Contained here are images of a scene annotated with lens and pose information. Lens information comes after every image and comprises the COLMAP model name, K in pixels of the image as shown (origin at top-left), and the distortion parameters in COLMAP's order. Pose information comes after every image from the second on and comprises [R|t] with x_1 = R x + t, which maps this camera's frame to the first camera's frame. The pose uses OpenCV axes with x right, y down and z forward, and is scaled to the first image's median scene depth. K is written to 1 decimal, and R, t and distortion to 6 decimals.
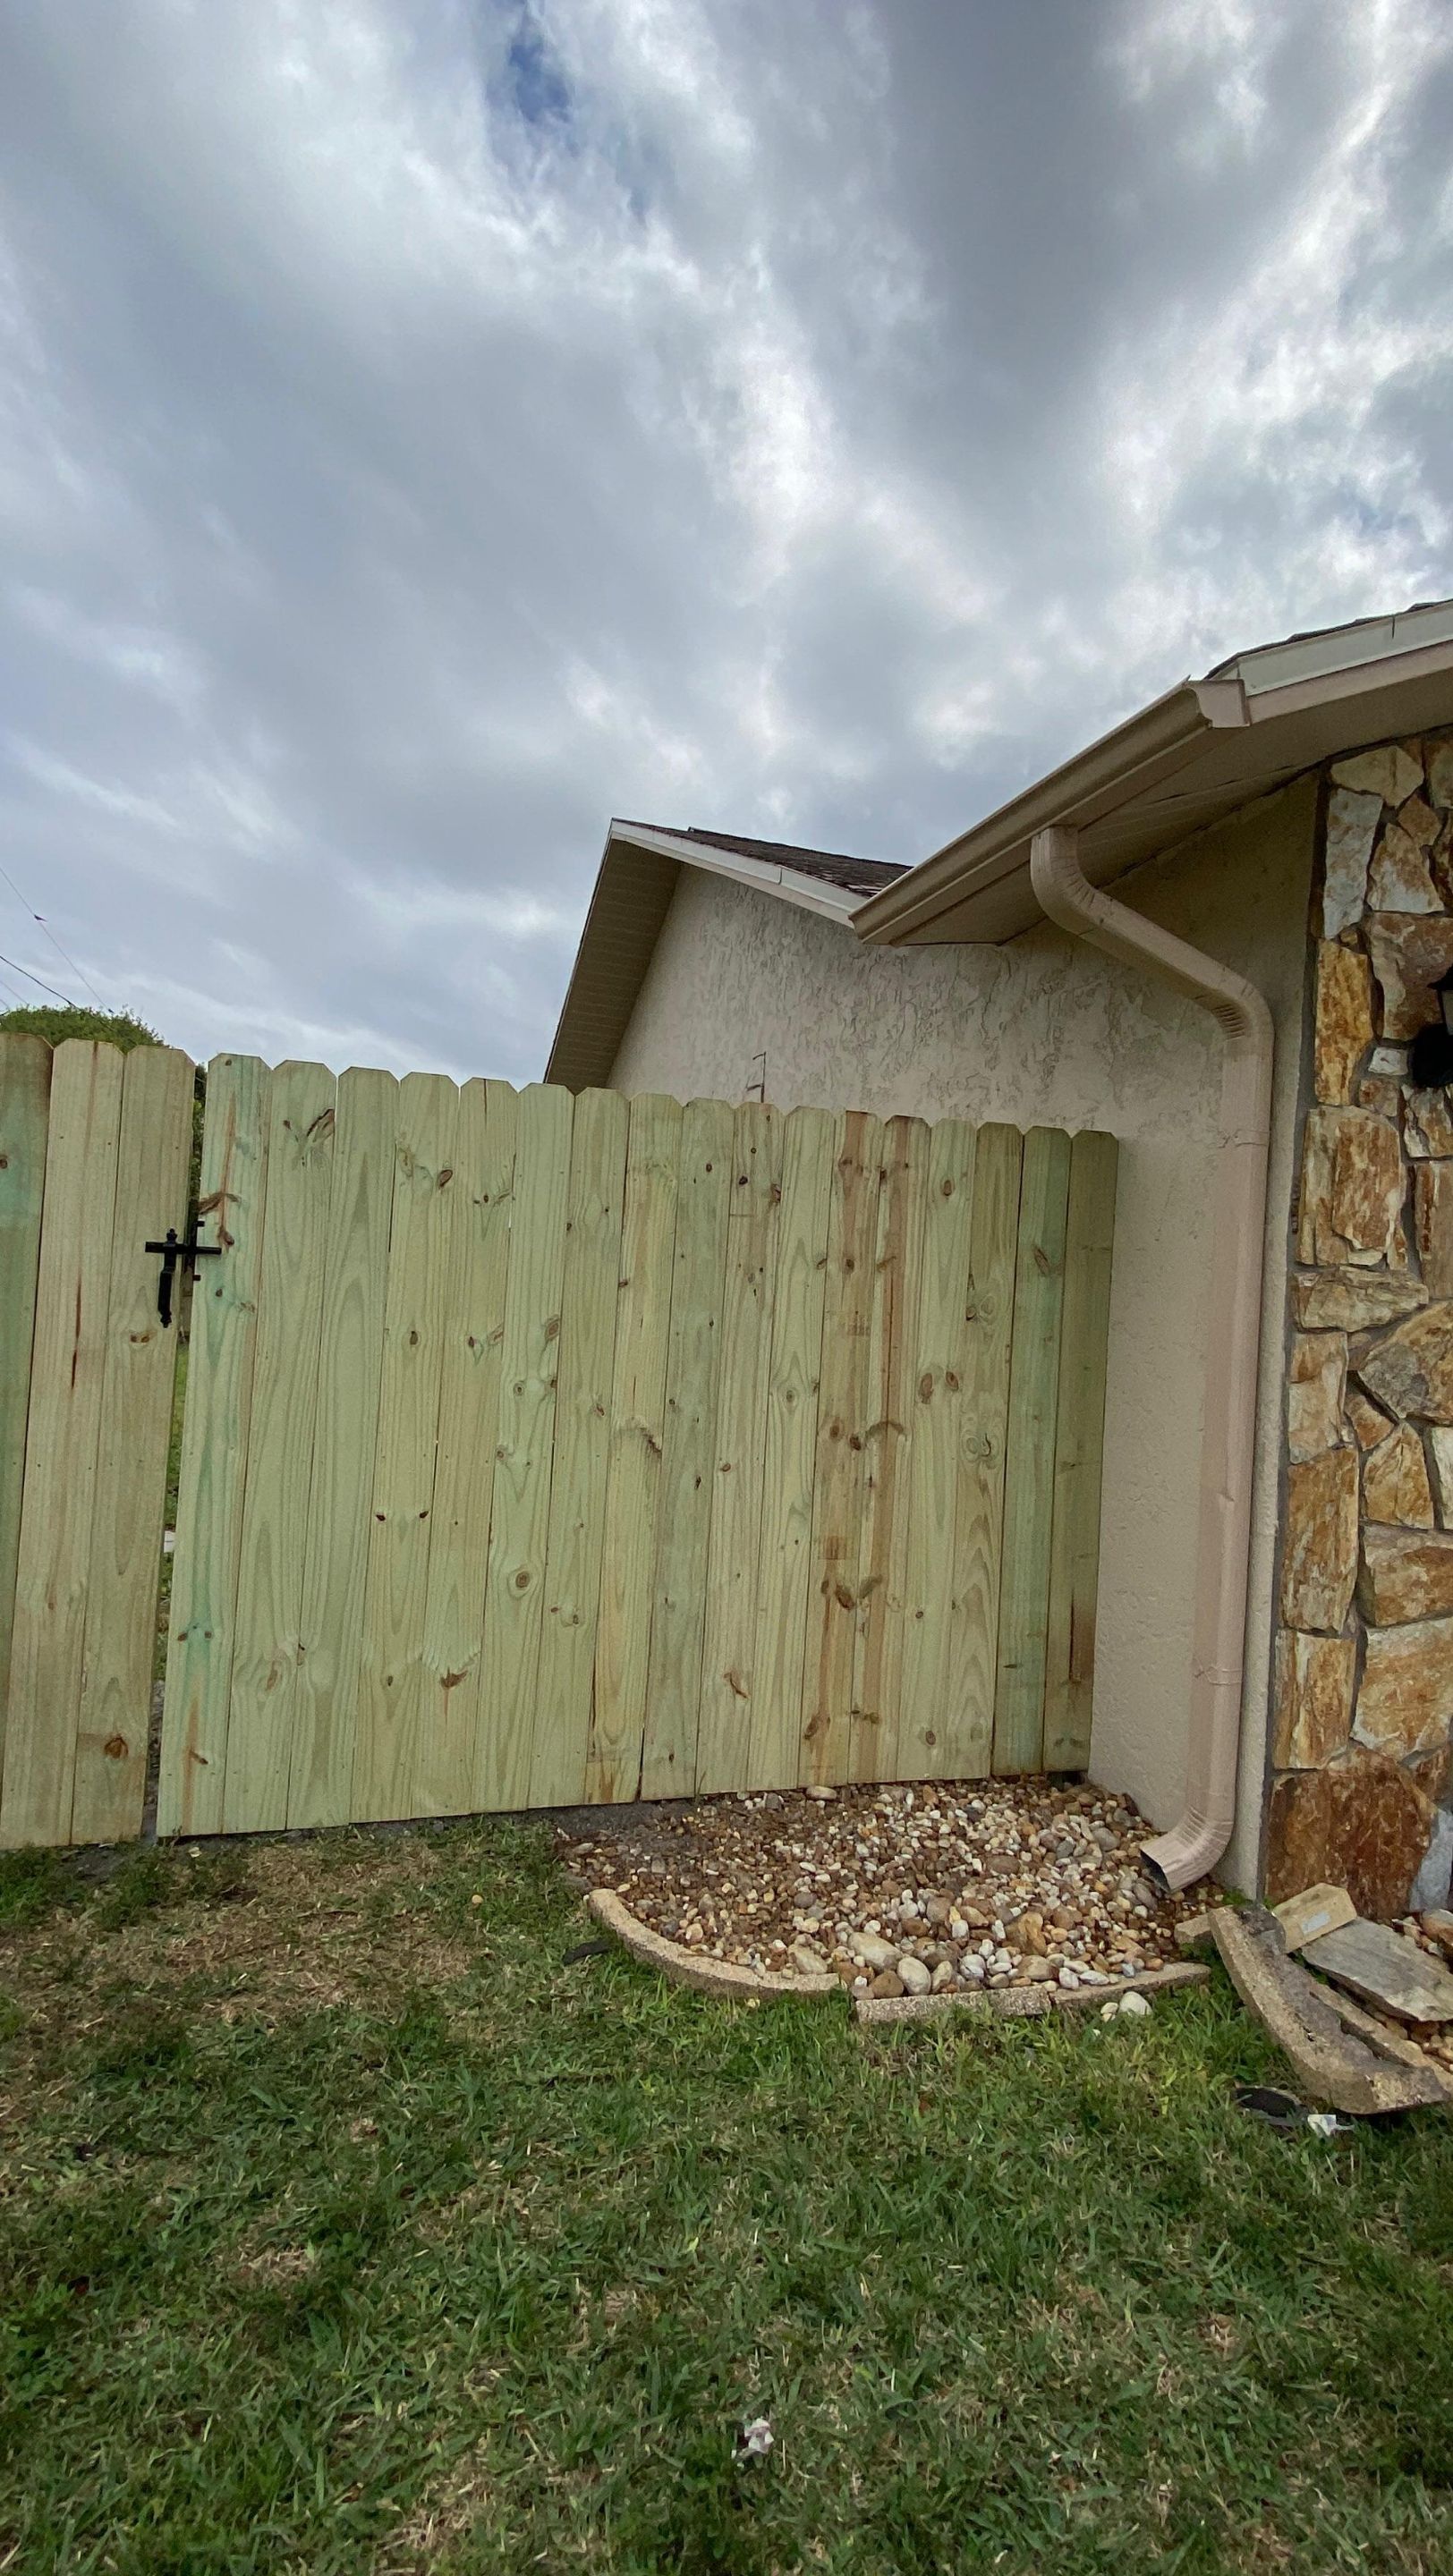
lens RADIAL K [[1194.9, 0, 719.7], [0, 1194.9, 1280.7], [0, 0, 1]] dist [-0.000934, -0.001337]
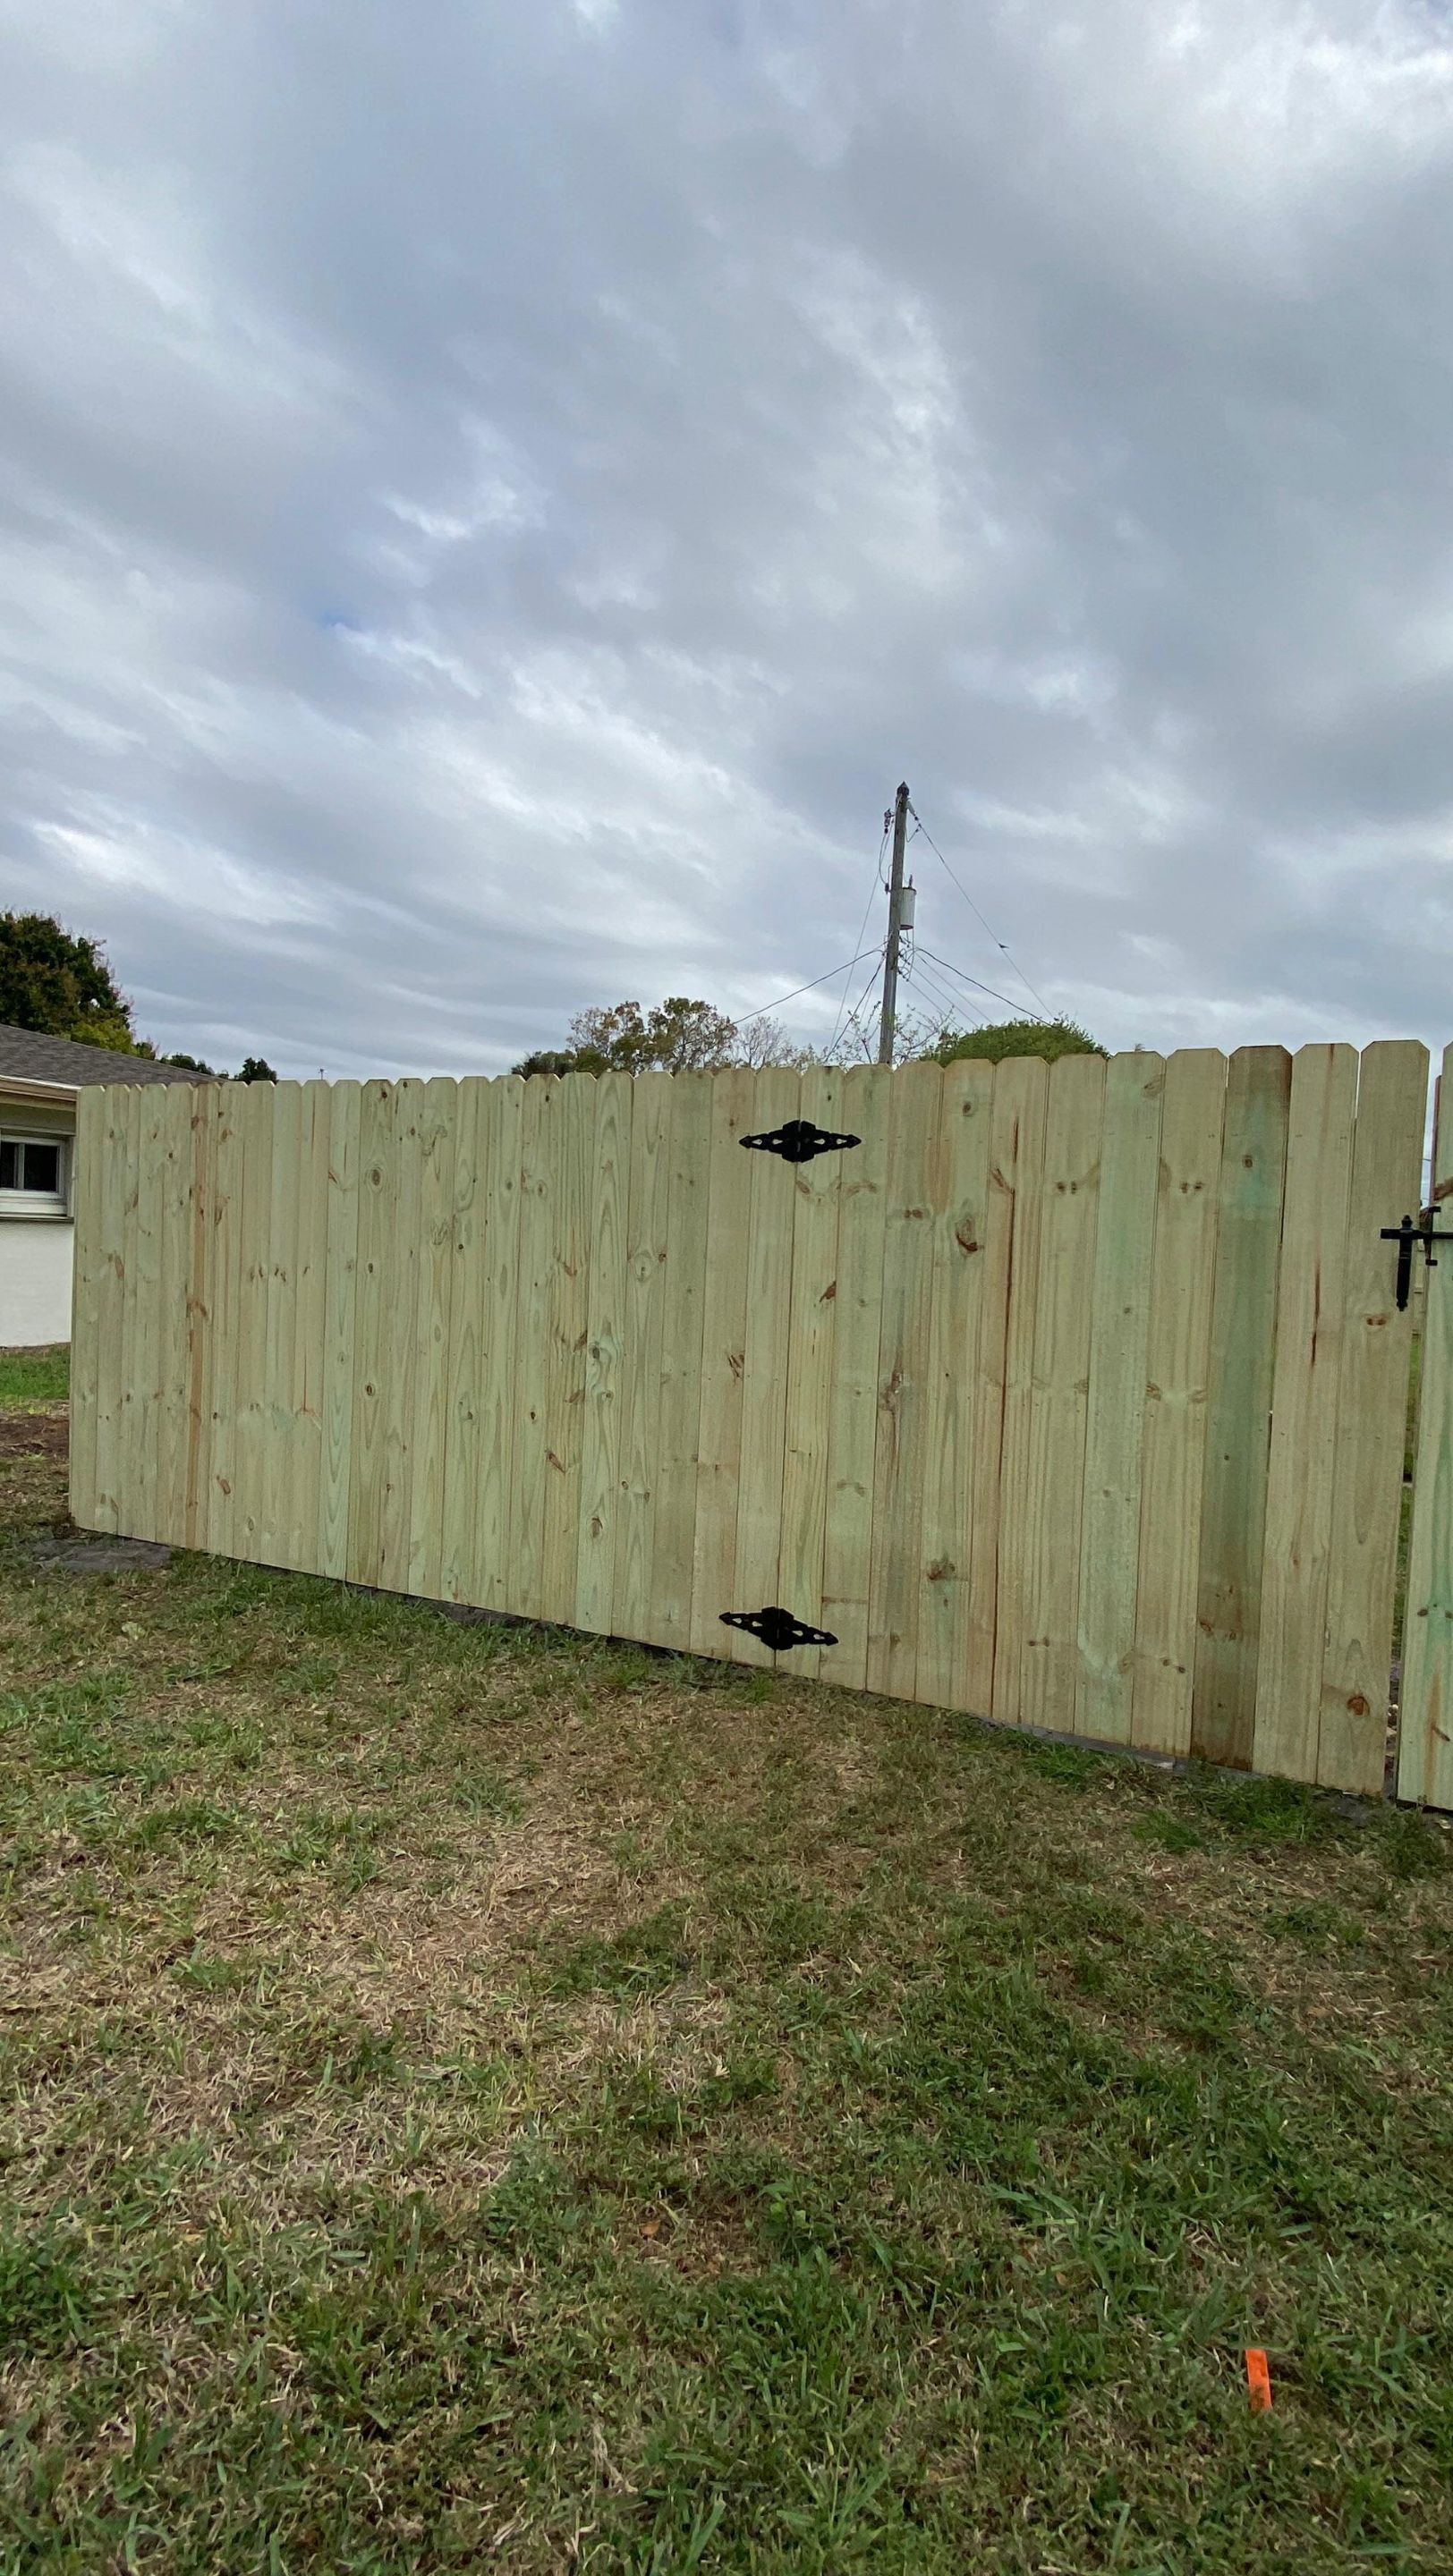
lens RADIAL K [[1194.9, 0, 719.7], [0, 1194.9, 1280.7], [0, 0, 1]] dist [-0.000934, -0.001337]
pose [[0.750540, -0.000804, -0.660824, -0.227616], [0.008526, 0.999928, 0.008467, -0.001038], [0.660770, -0.011989, 0.750493, -0.168901]]
